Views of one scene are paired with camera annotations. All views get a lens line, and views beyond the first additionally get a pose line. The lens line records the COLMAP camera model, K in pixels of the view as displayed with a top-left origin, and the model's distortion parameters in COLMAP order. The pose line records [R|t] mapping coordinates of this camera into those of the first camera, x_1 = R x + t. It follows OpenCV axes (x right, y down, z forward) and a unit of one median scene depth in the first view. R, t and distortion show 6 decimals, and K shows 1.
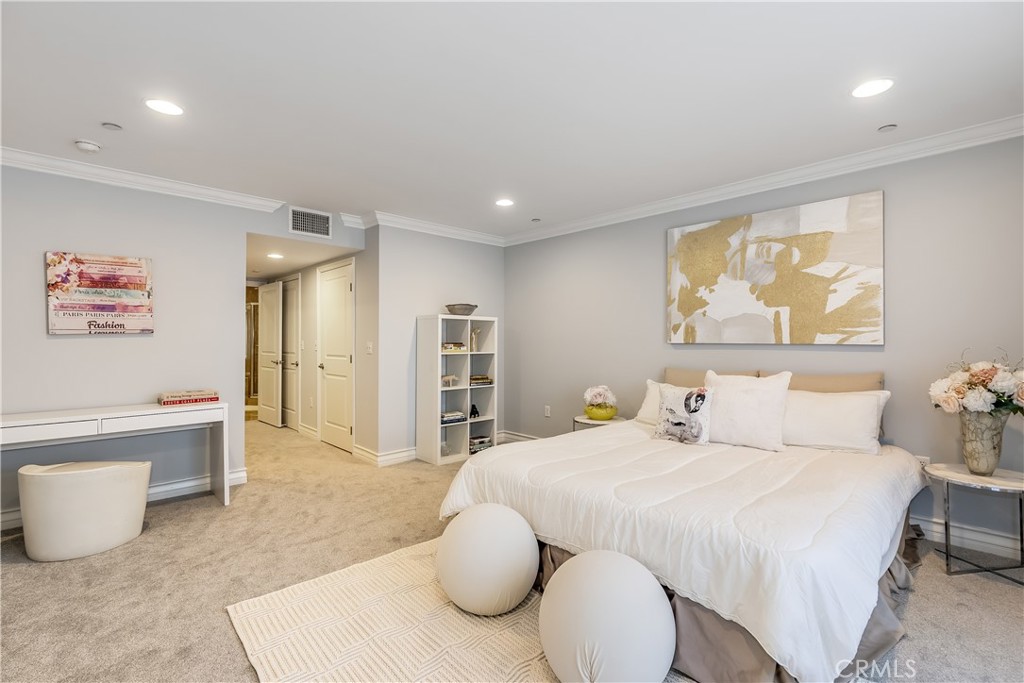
lens RADIAL K [[463.9, 0, 518.1], [0, 463.9, 335.9], [0, 0, 1]] dist [-0.006959, 0.001973]
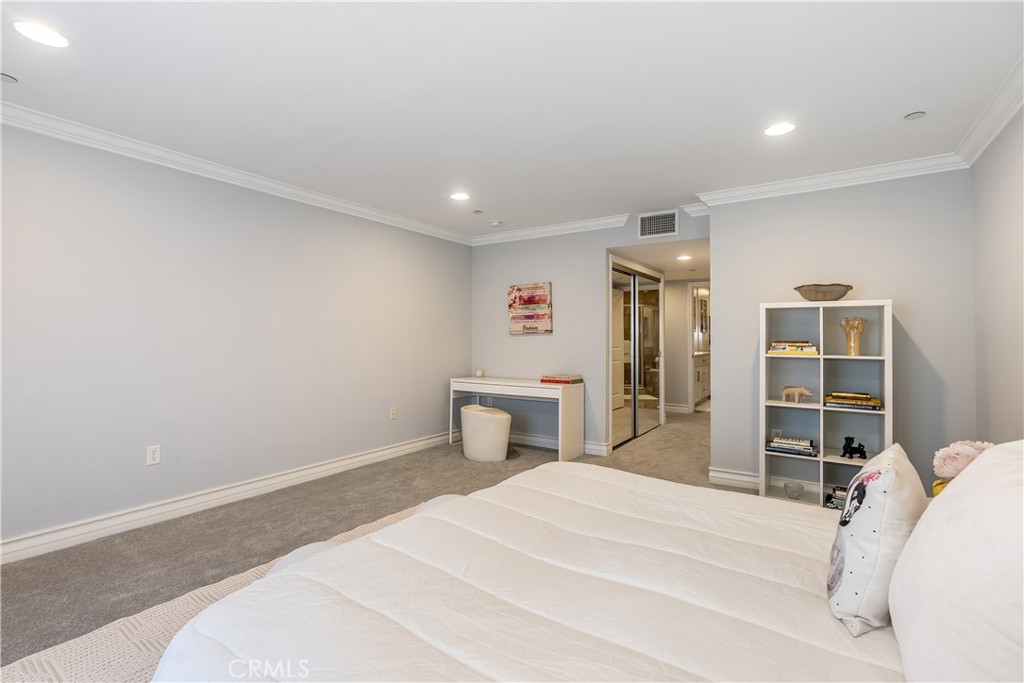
lens RADIAL K [[463.9, 0, 518.1], [0, 463.9, 335.9], [0, 0, 1]] dist [-0.006959, 0.001973]
pose [[0.220724, -0.004349, -0.975327, 0.627320], [0.006447, 0.999975, -0.003000, 0.008066], [0.975315, -0.005625, 0.220746, 0.591566]]
